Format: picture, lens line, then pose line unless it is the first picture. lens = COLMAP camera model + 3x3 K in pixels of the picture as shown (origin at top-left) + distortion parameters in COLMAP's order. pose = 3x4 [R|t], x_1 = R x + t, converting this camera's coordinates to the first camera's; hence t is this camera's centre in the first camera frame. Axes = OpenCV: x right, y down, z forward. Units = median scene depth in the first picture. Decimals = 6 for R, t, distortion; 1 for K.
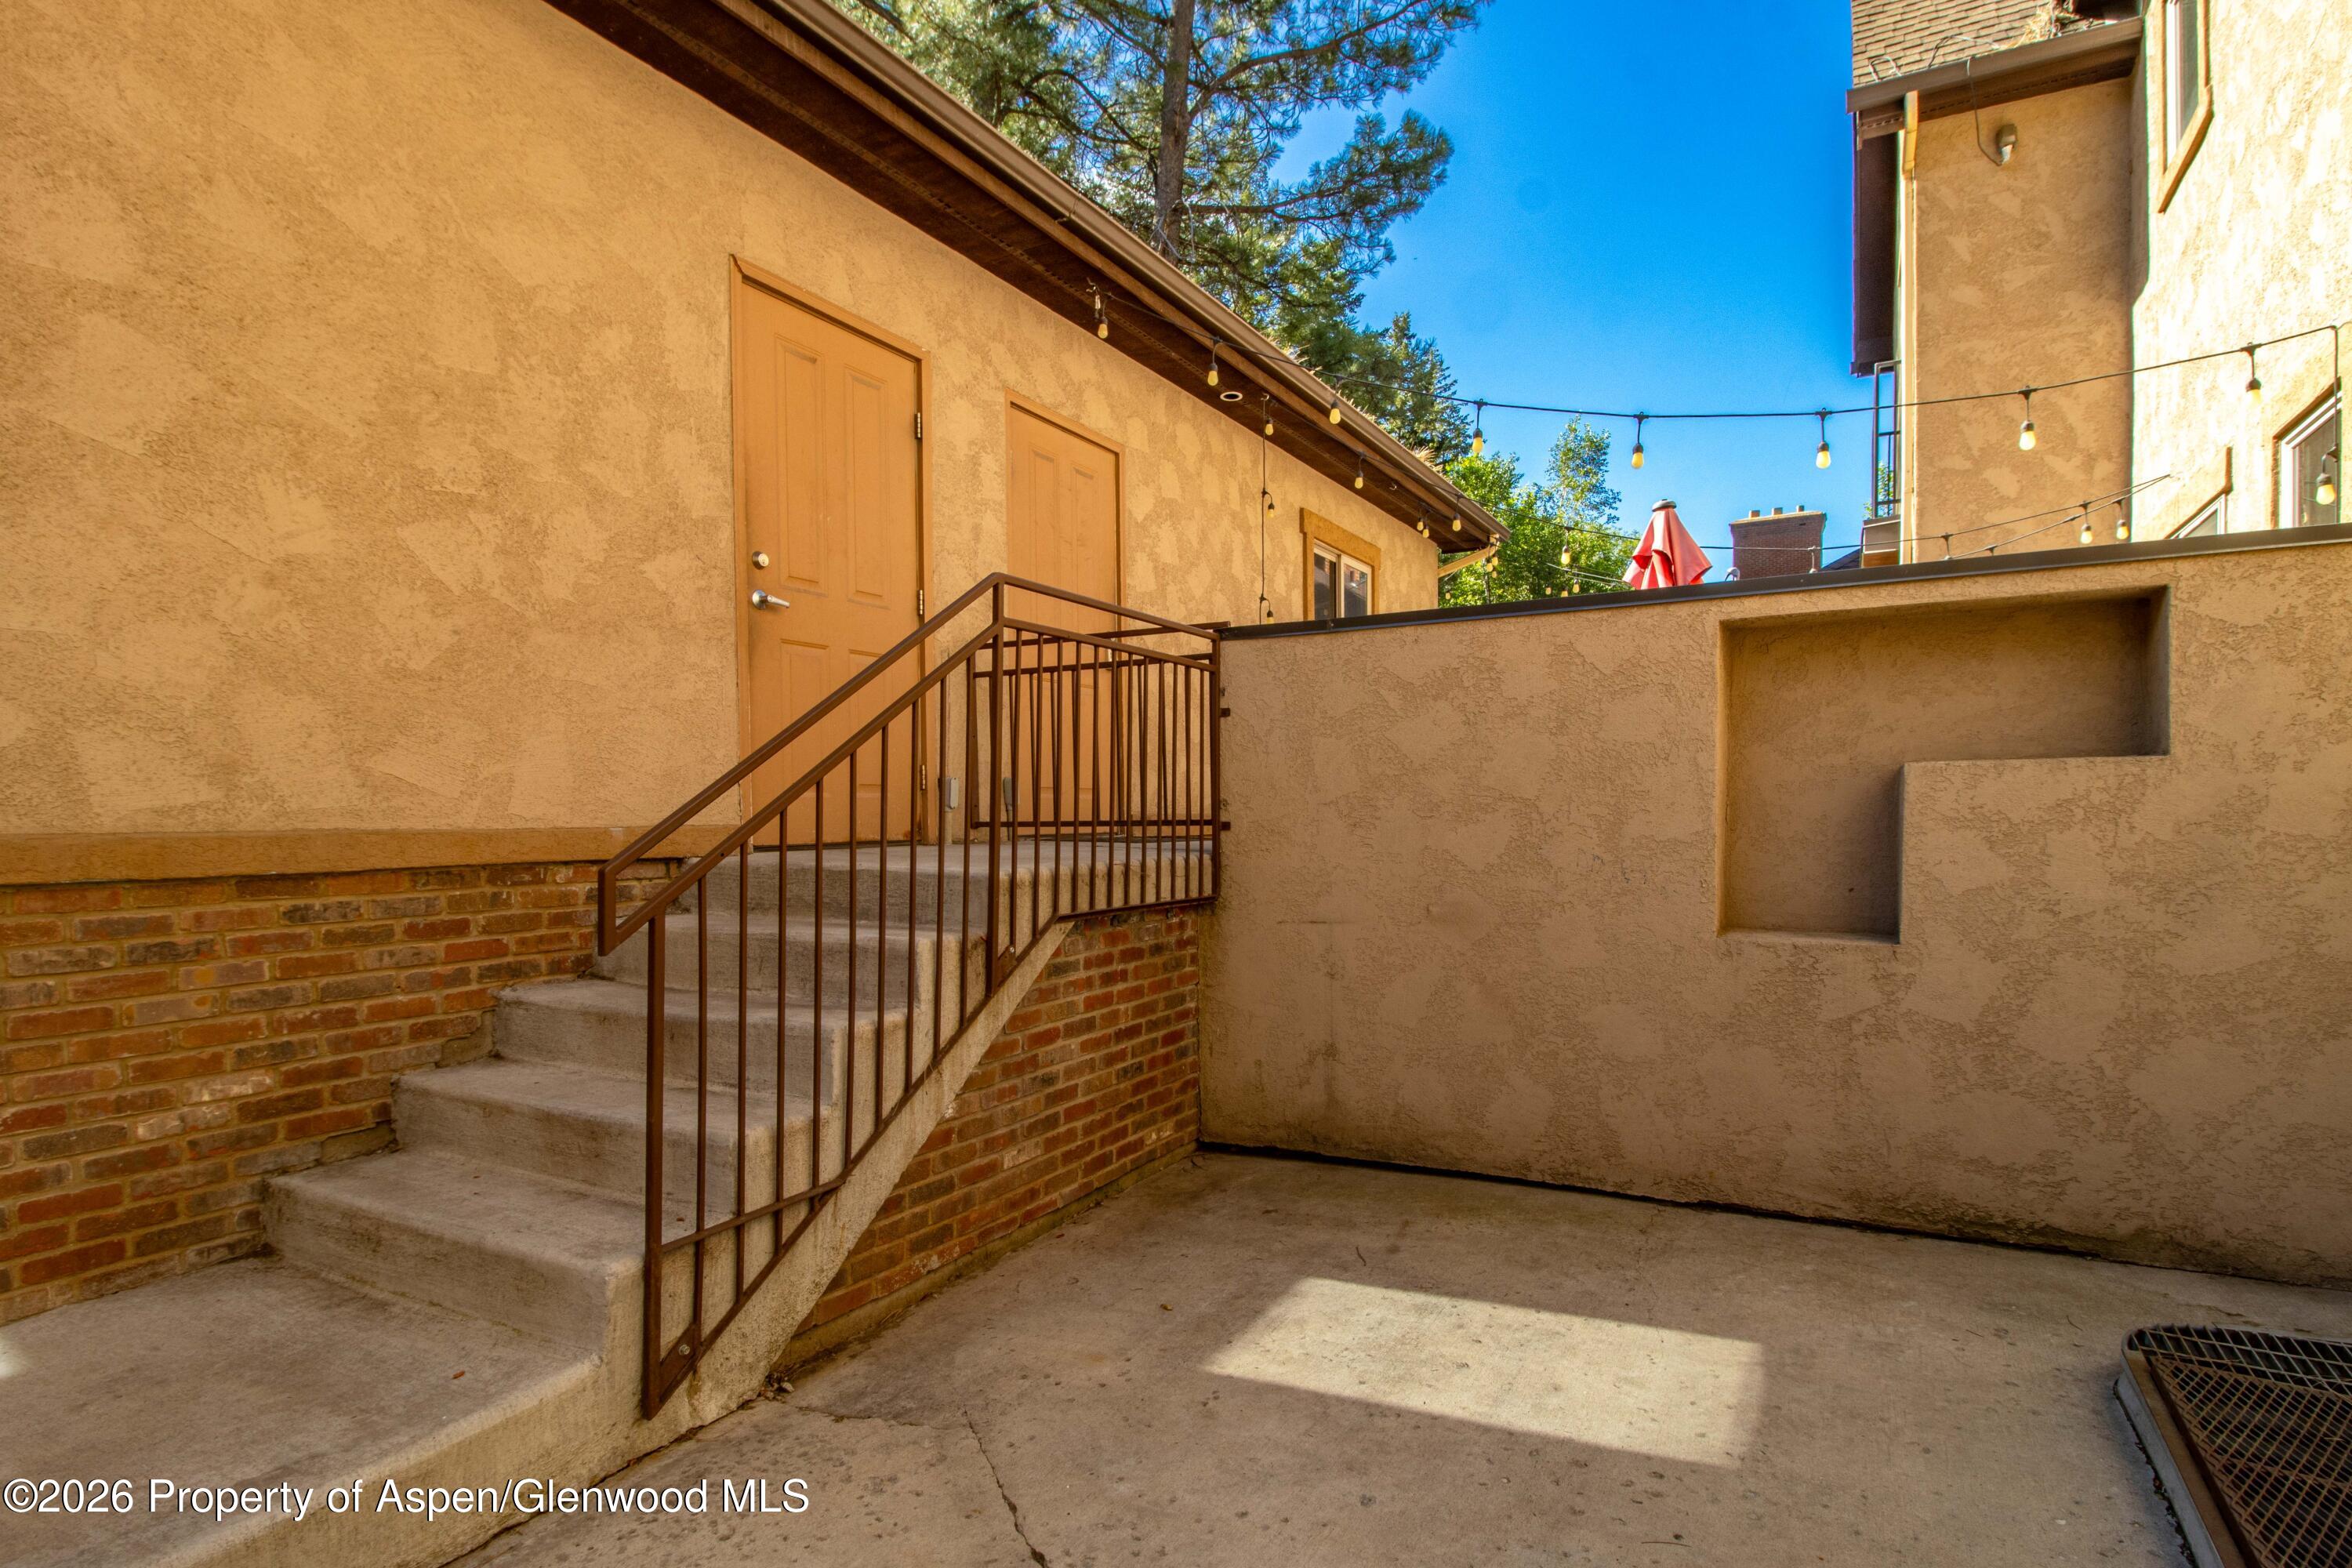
lens RADIAL K [[1197.4, 0, 1188.7], [0, 1197.4, 843.5], [0, 0, 1]] dist [-0.000212, -0.003702]
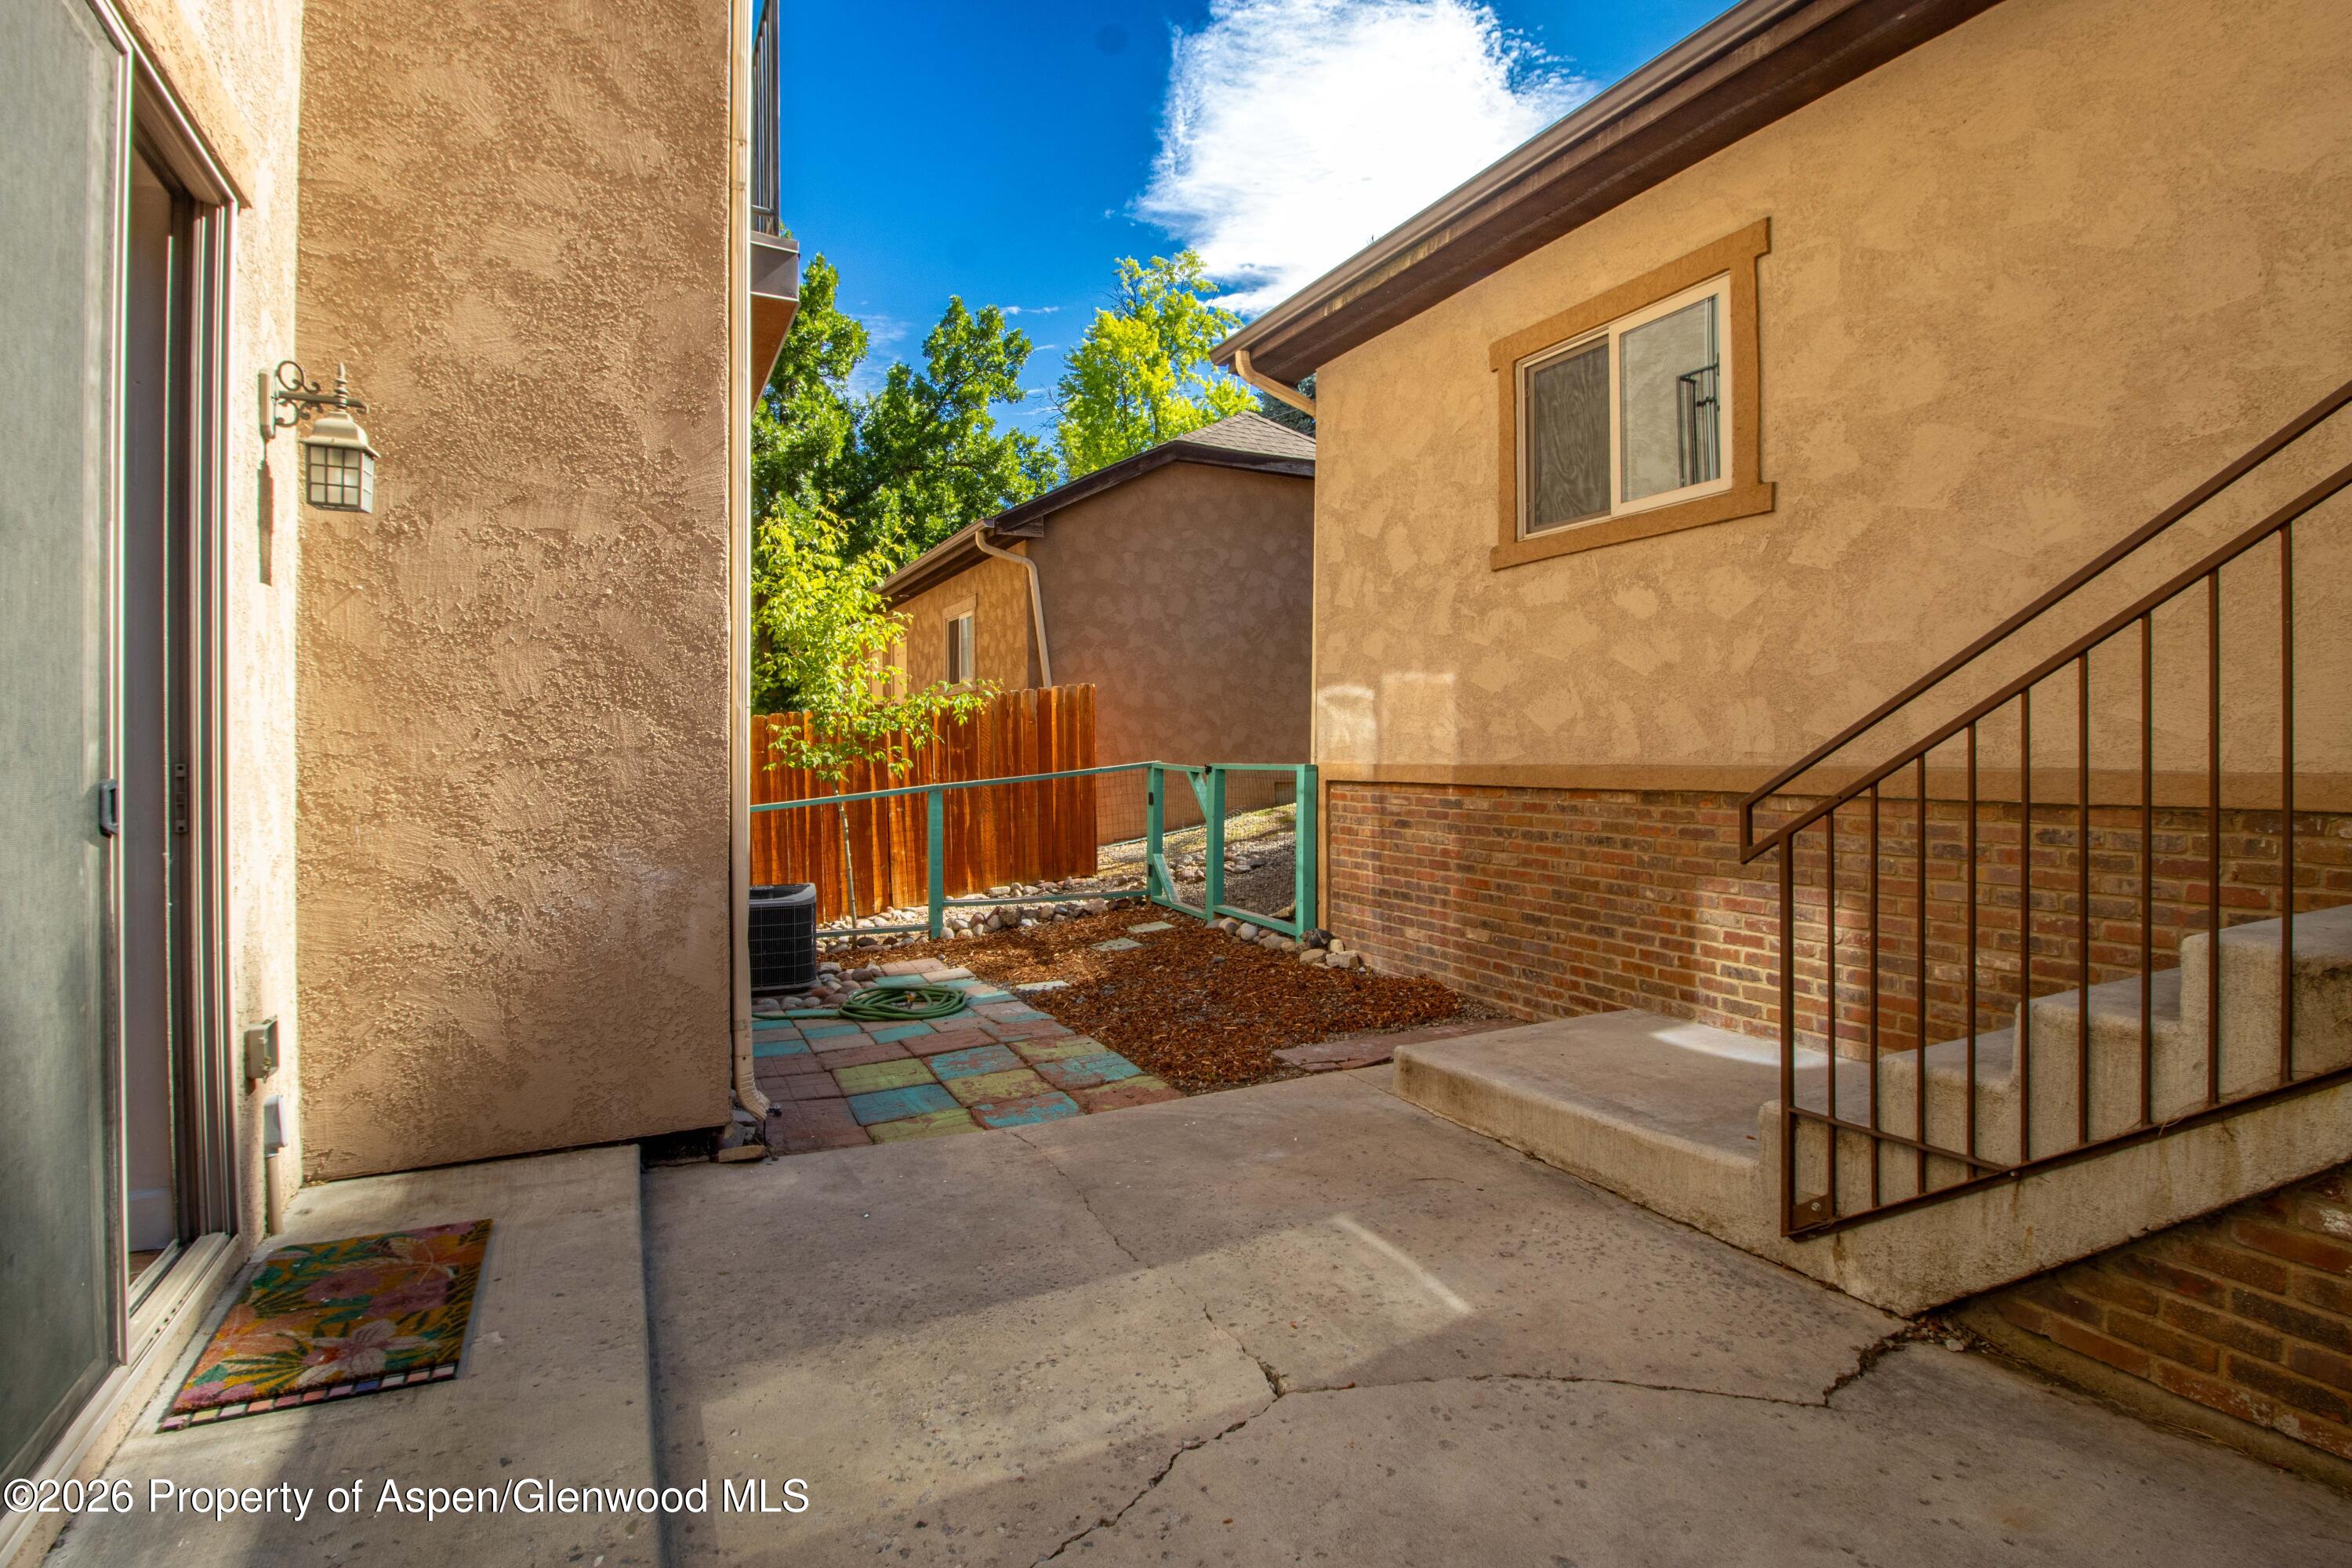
lens RADIAL K [[1119.2, 0, 1184.4], [0, 1119.2, 763.8], [0, 0, 1]] dist [0.001641, -0.001641]
pose [[-0.538402, 0.015443, -0.842547, 0.705414], [-0.019512, 0.999336, 0.030786, -0.033994], [0.842462, 0.033015, -0.537742, 0.871421]]
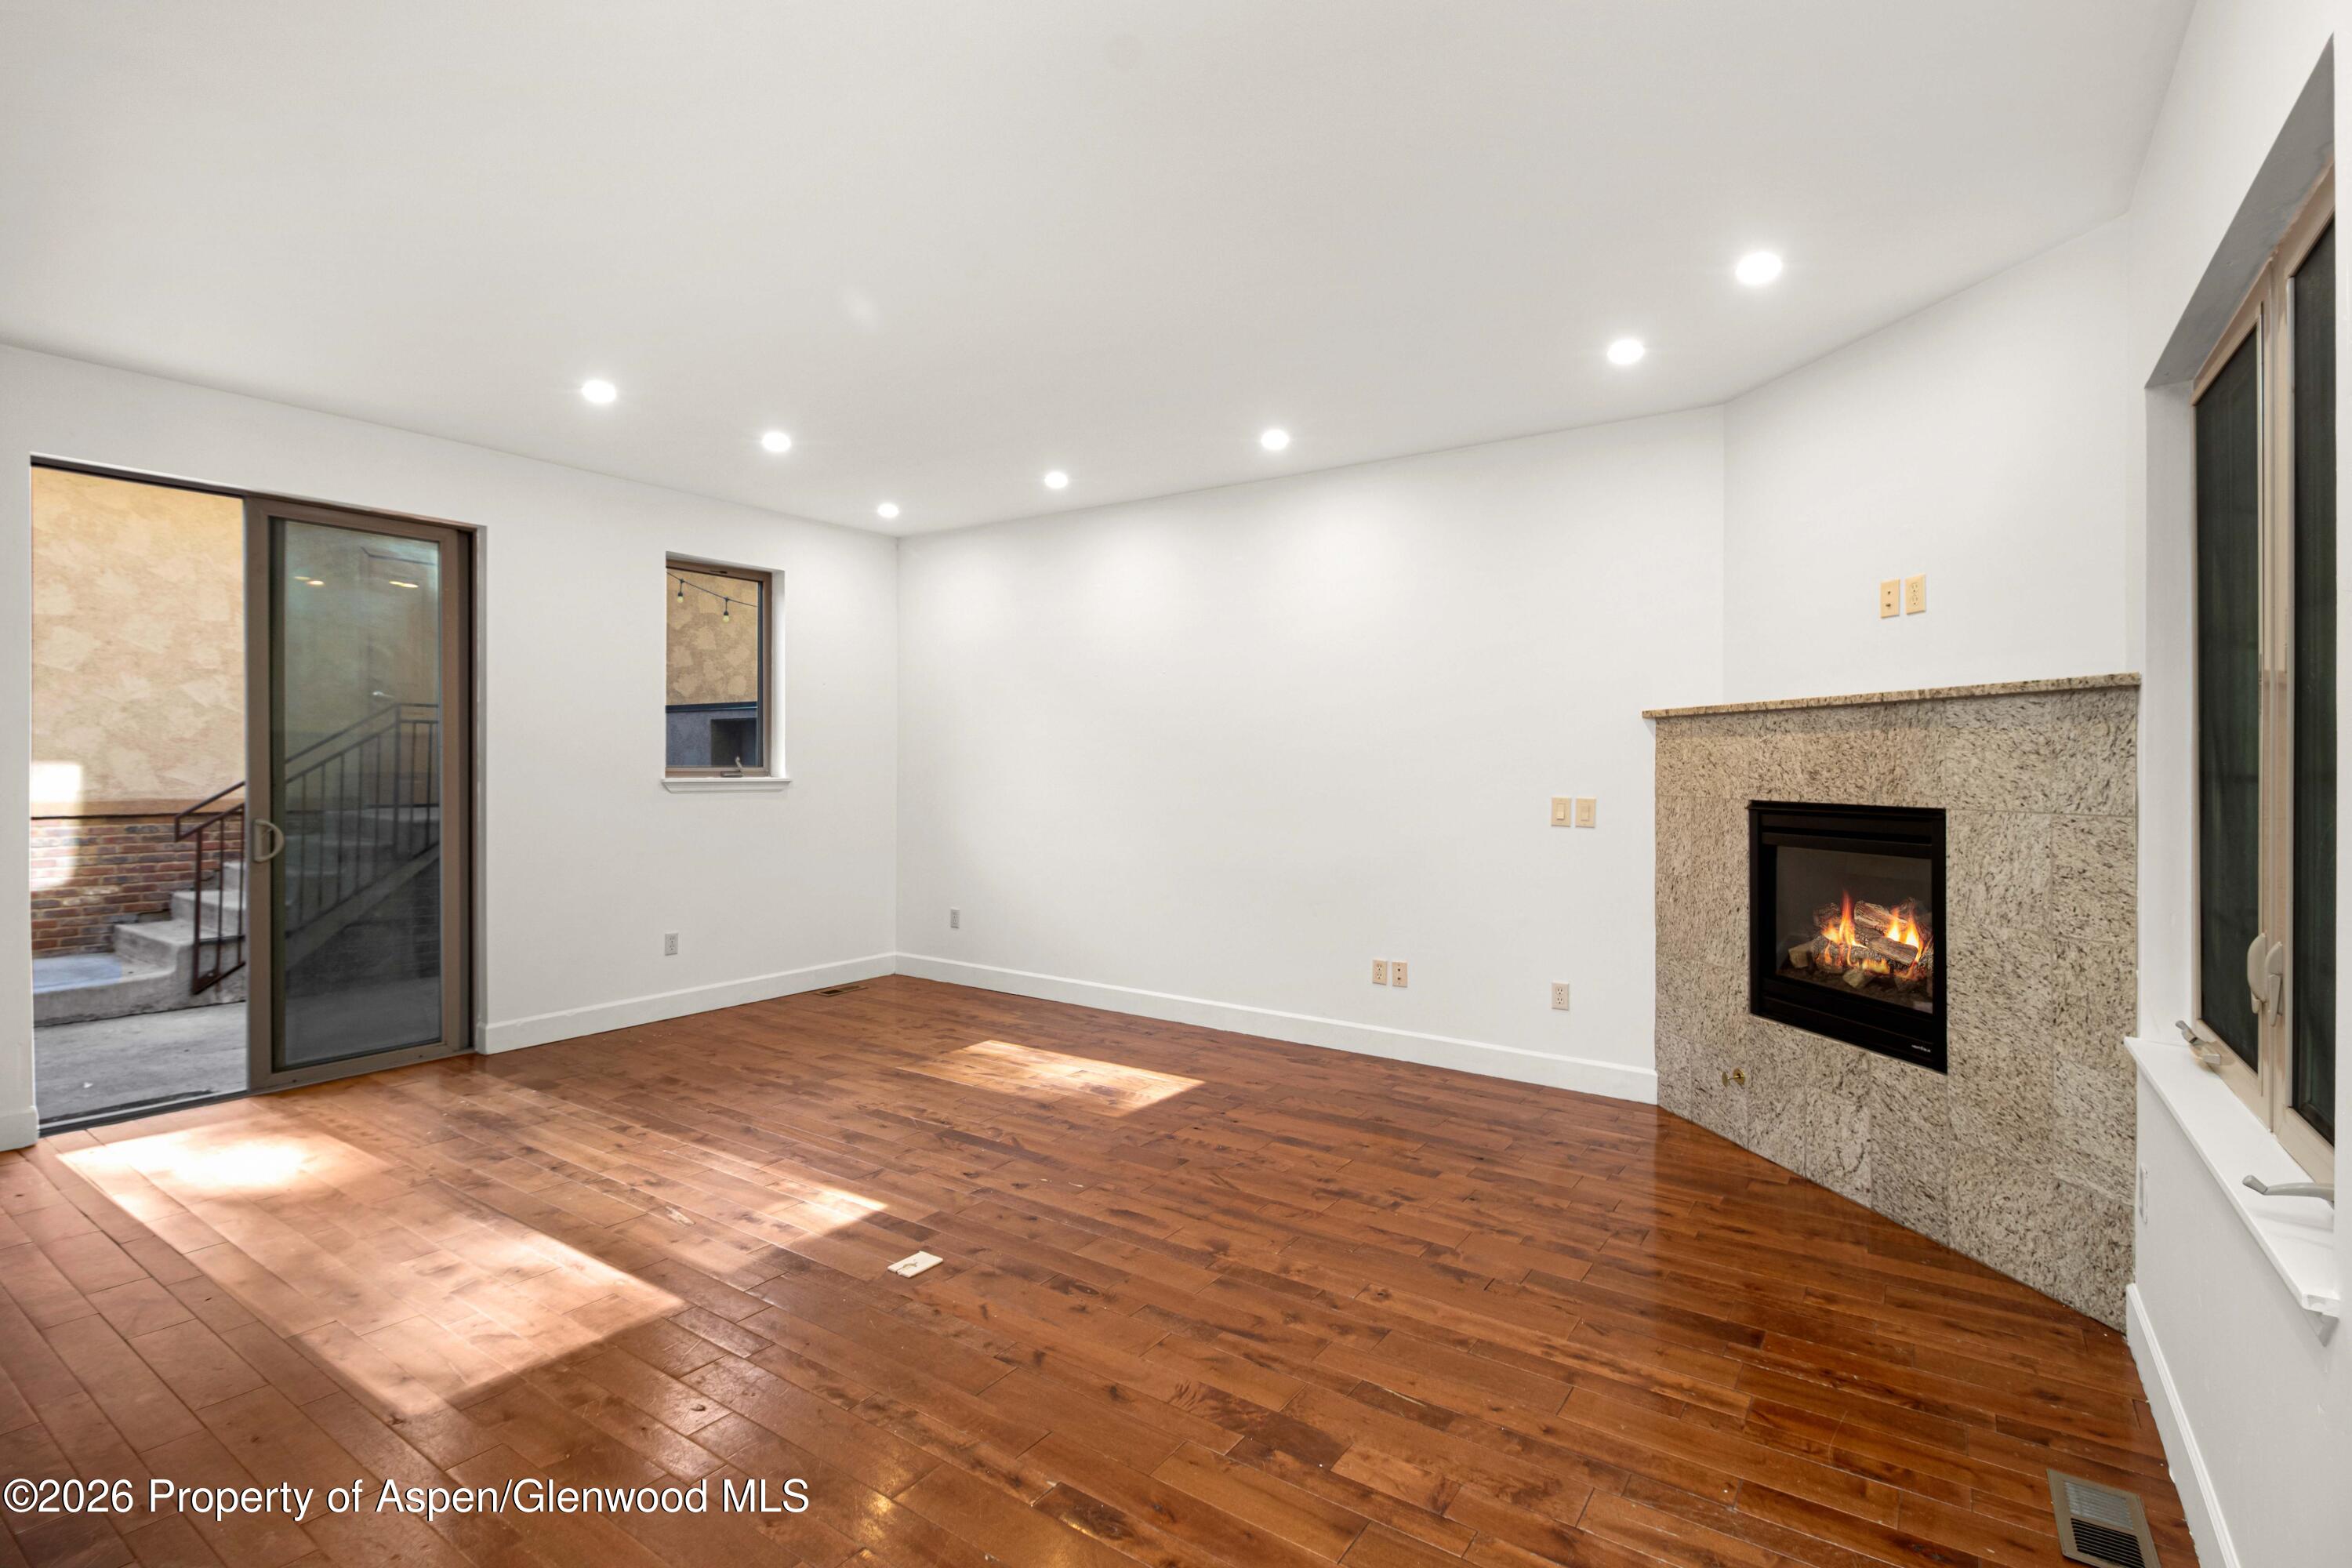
lens RADIAL K [[1119.2, 0, 1172.9], [0, 1119.2, 770.3], [0, 0, 1]] dist [0.001641, -0.001641]
pose [[0.994694, 0.016871, -0.101489, 1.885132], [-0.019064, 0.999605, -0.020672, -0.069760], [0.101100, 0.022497, 0.994622, -1.311622]]
